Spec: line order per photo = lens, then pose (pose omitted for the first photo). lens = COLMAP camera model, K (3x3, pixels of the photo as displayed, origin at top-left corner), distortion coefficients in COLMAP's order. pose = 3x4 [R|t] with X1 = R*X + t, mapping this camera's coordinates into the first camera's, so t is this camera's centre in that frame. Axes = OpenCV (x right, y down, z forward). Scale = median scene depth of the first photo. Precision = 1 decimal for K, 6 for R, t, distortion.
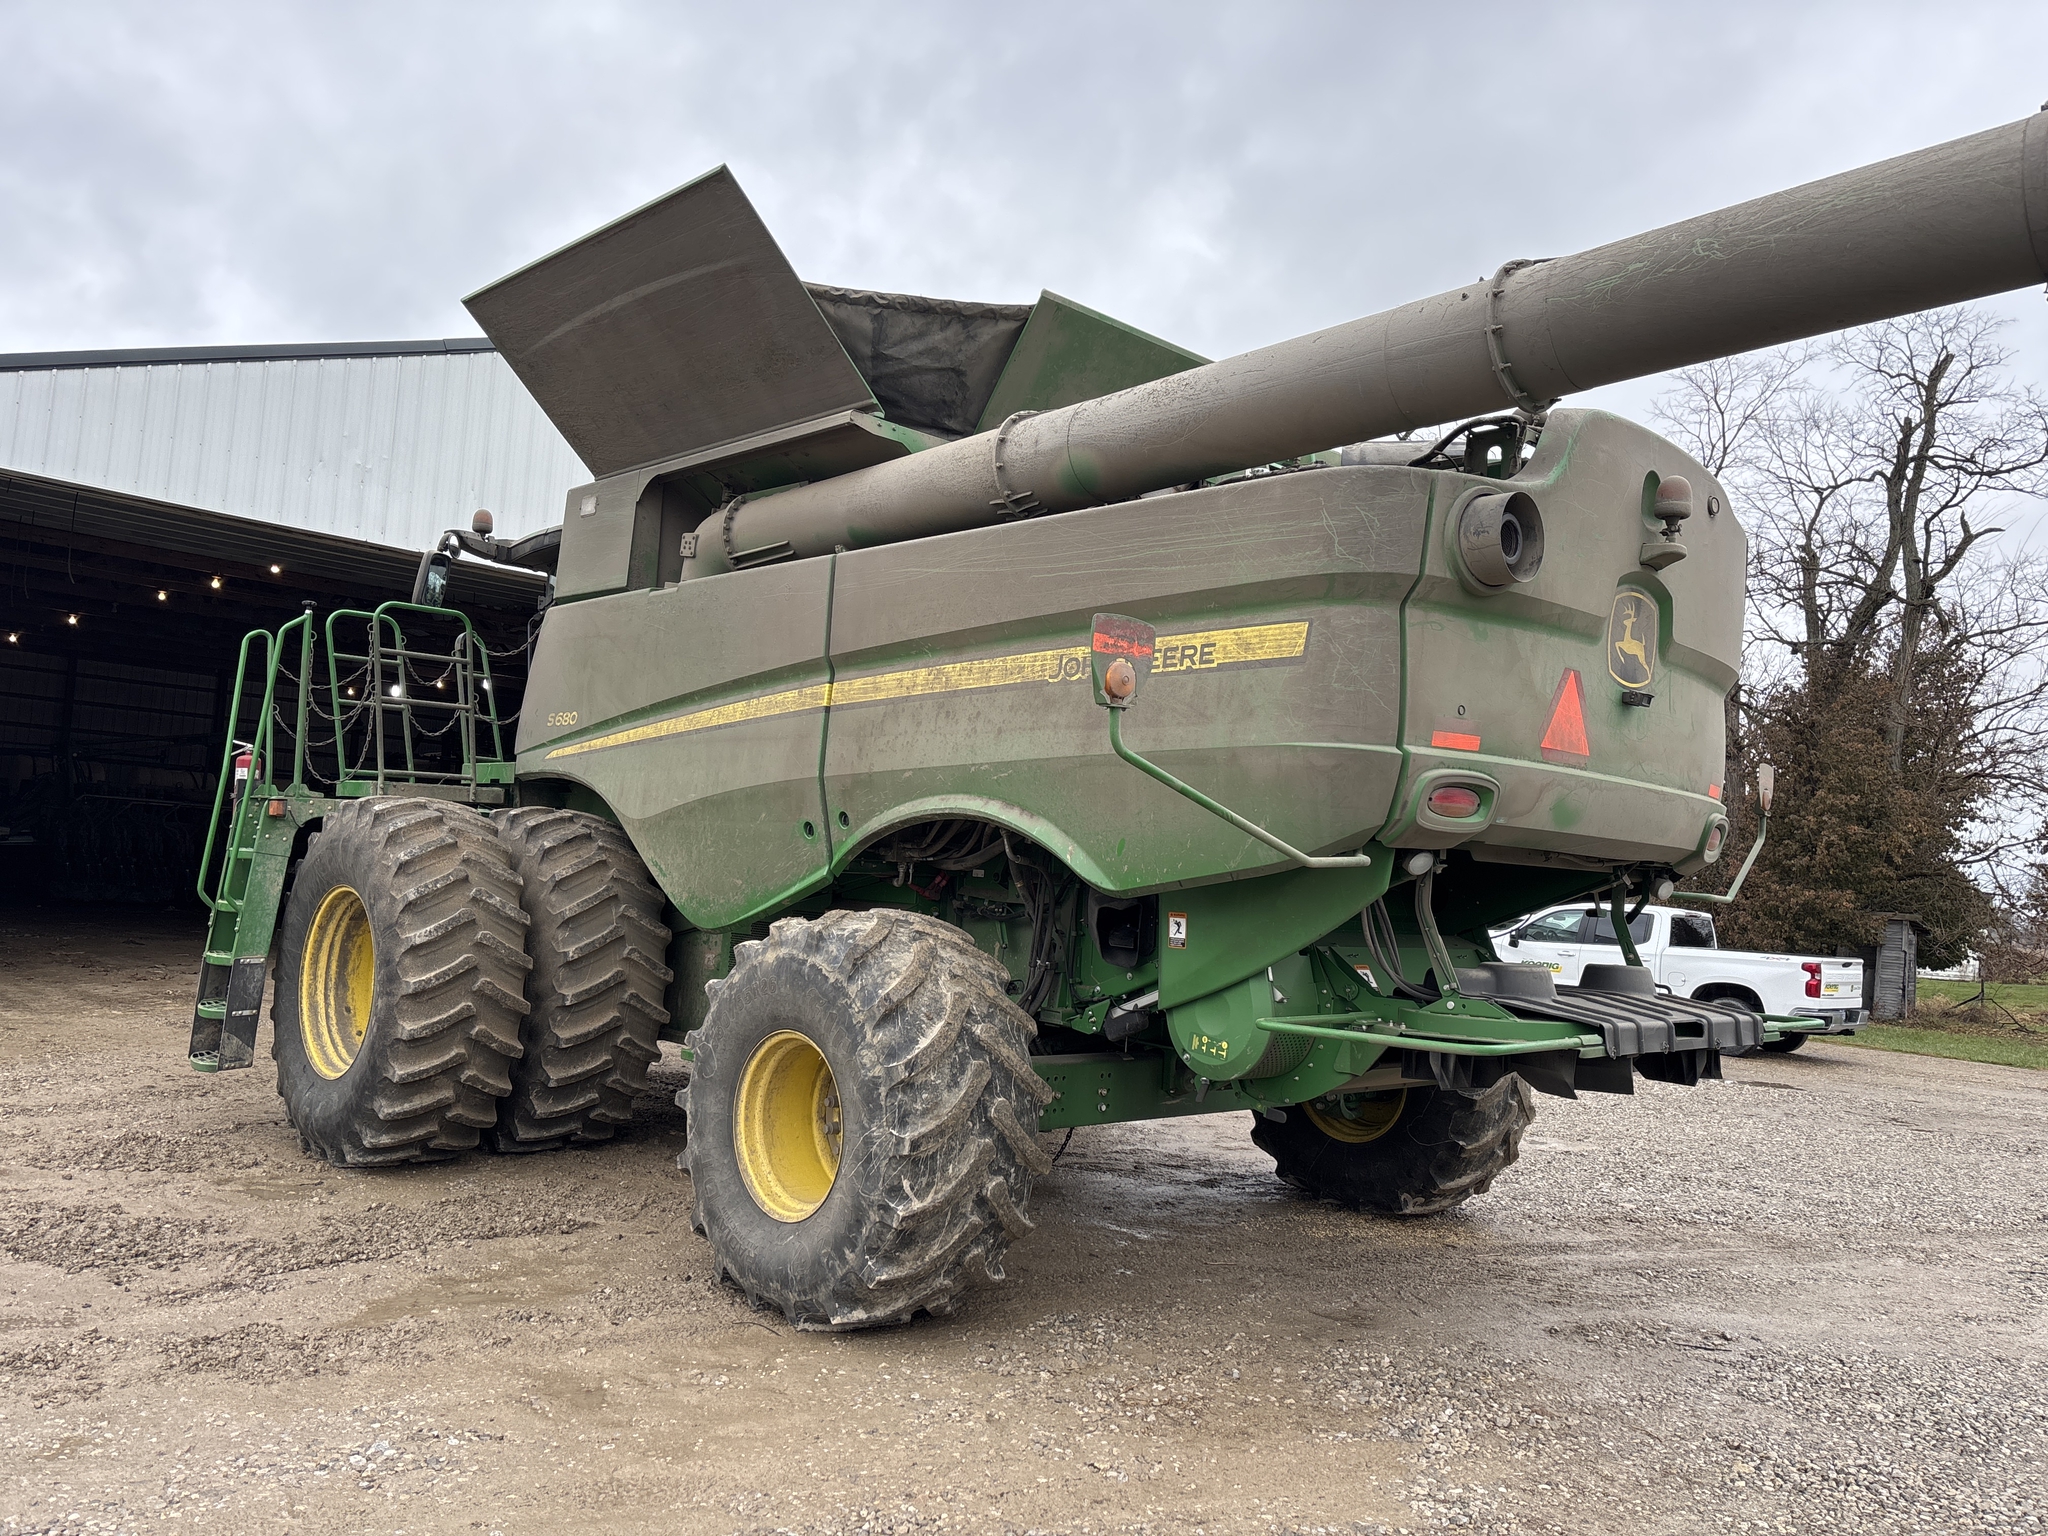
lens RADIAL K [[1530.6, 0, 1019.6], [0, 1530.6, 773.0], [0, 0, 1]] dist [0.058704, -0.065032]
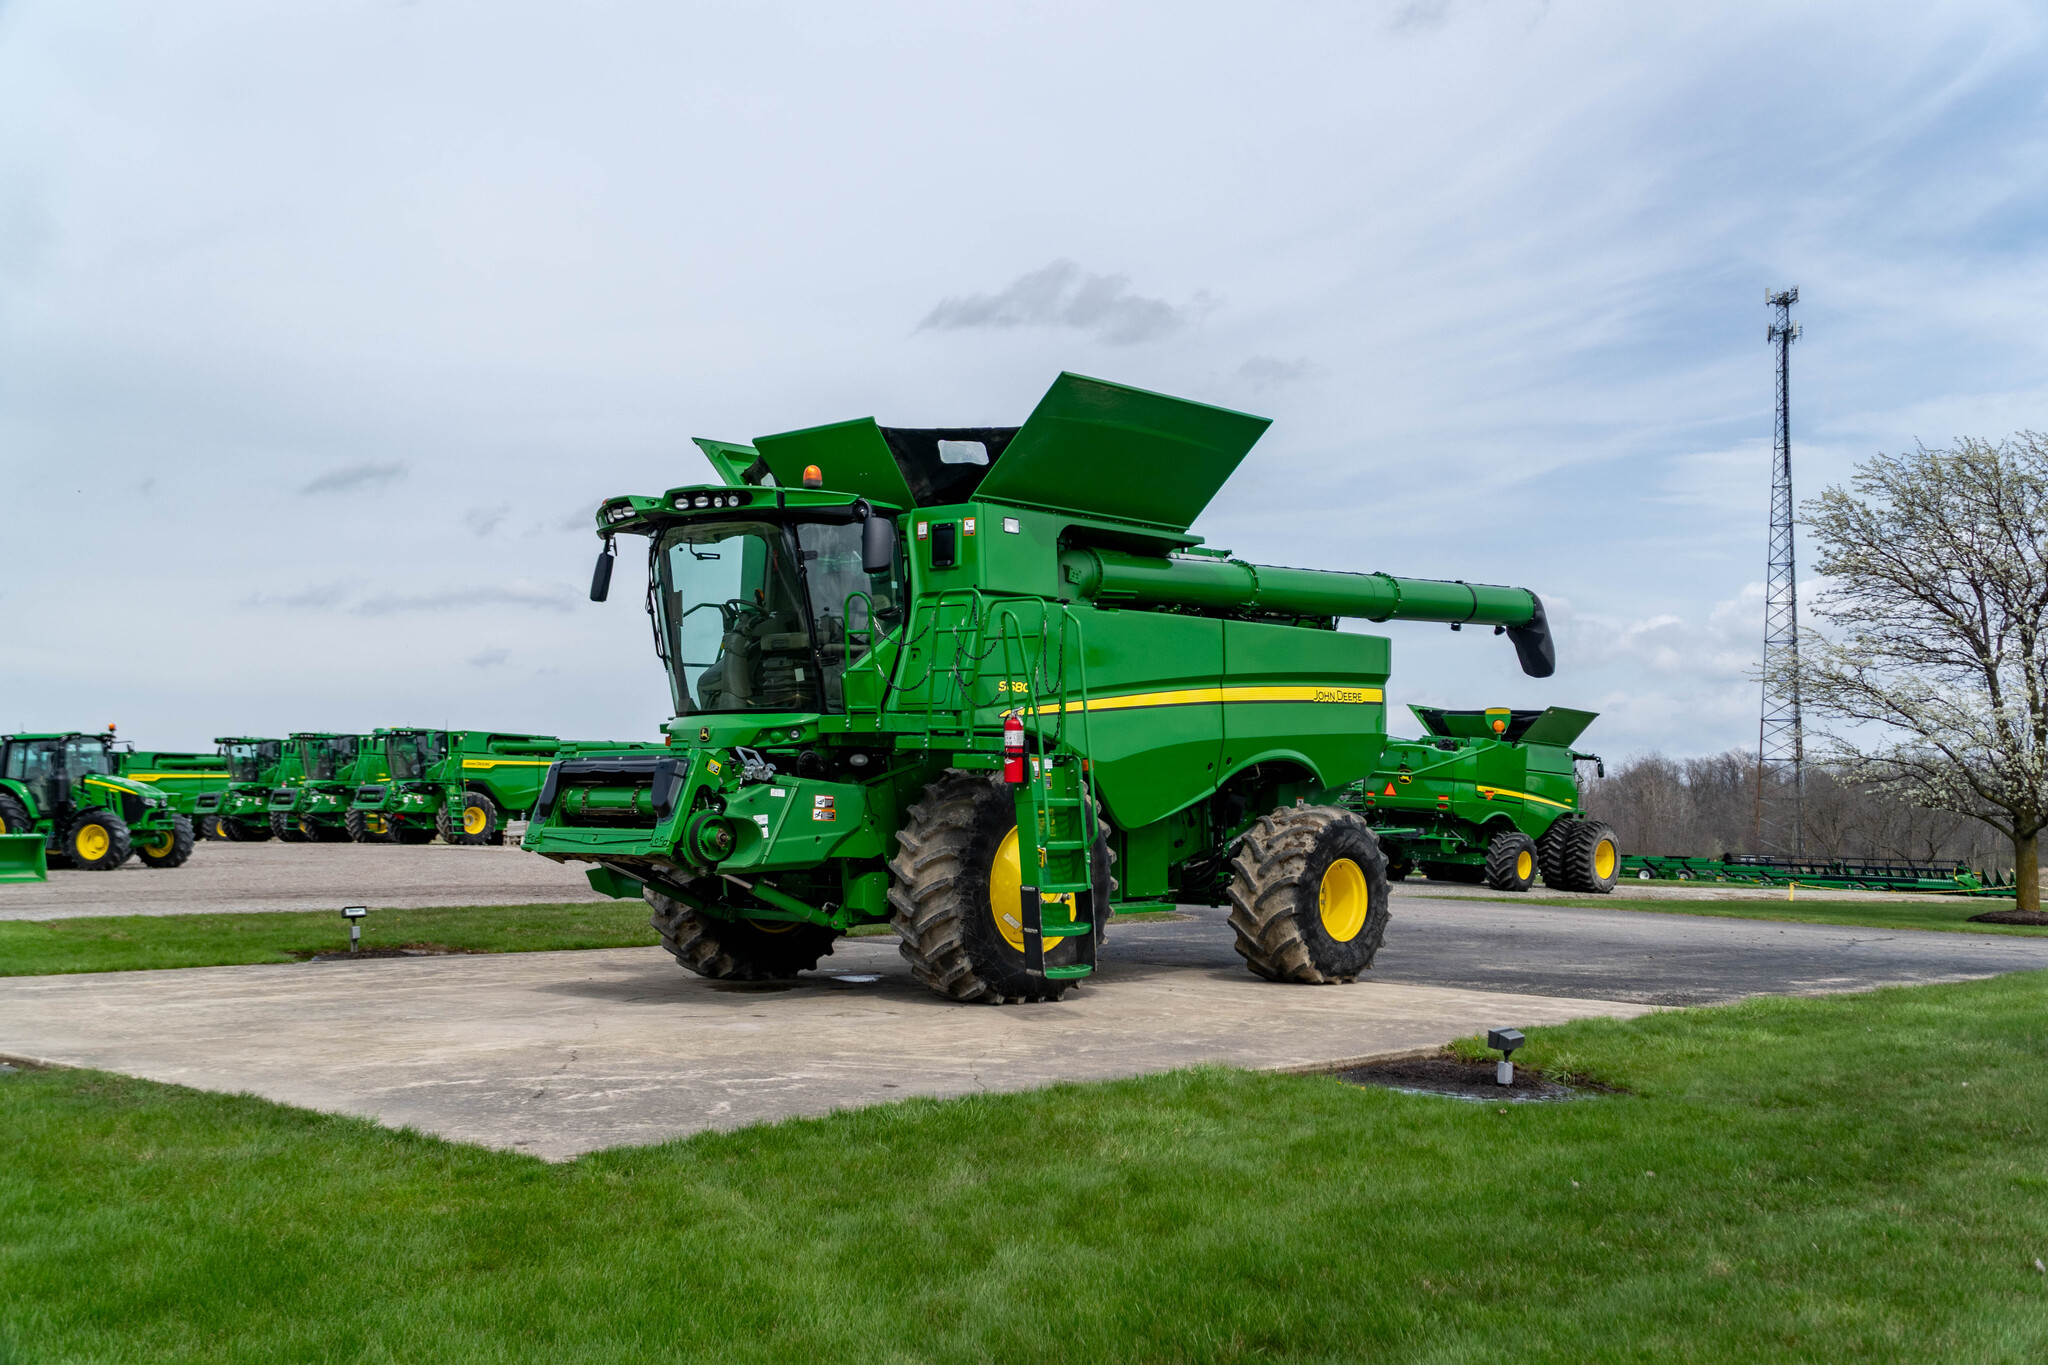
lens RADIAL K [[2007.0, 0, 1011.1], [0, 2007.0, 692.5], [0, 0, 1]] dist [0.078445, -0.009588]
pose [[-0.066979, -0.013921, 0.997657, -2.797427], [-0.072028, 0.997361, 0.009081, -0.063778], [-0.995151, -0.071251, -0.067805, 1.551692]]
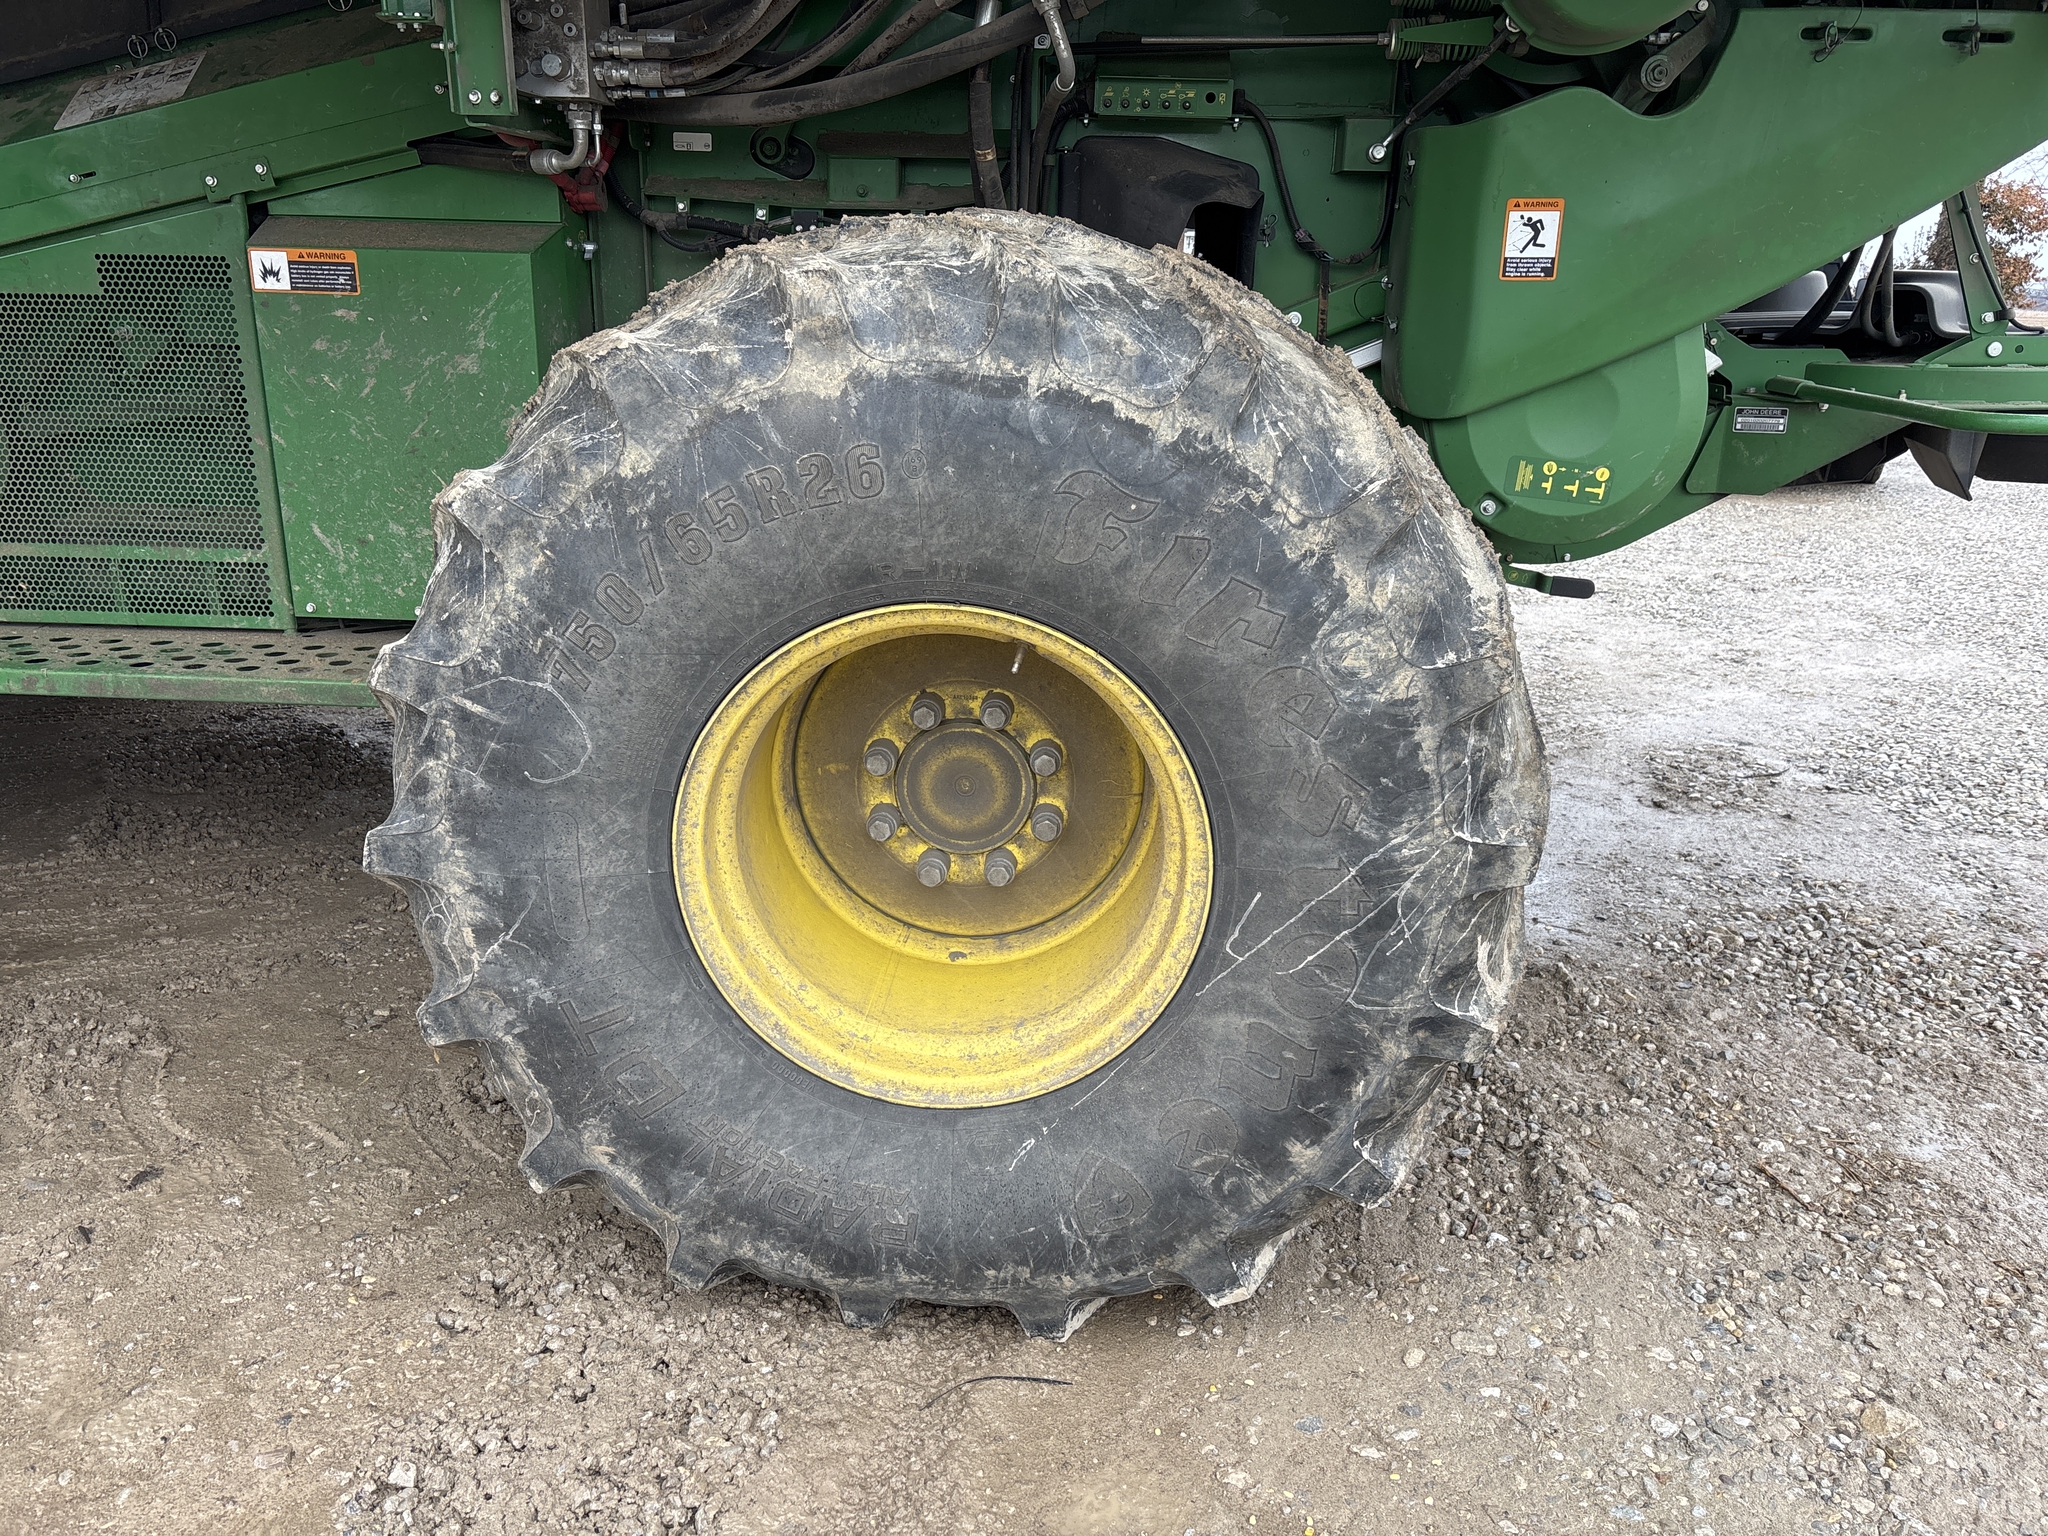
lens RADIAL K [[1530.6, 0, 1019.6], [0, 1530.6, 773.0], [0, 0, 1]] dist [0.058704, -0.065032]
pose [[0.731241, -0.253572, 0.633236, -0.319355], [-0.018426, 0.920654, 0.389943, 0.066871], [-0.681870, -0.296811, 0.668548, 0.691921]]
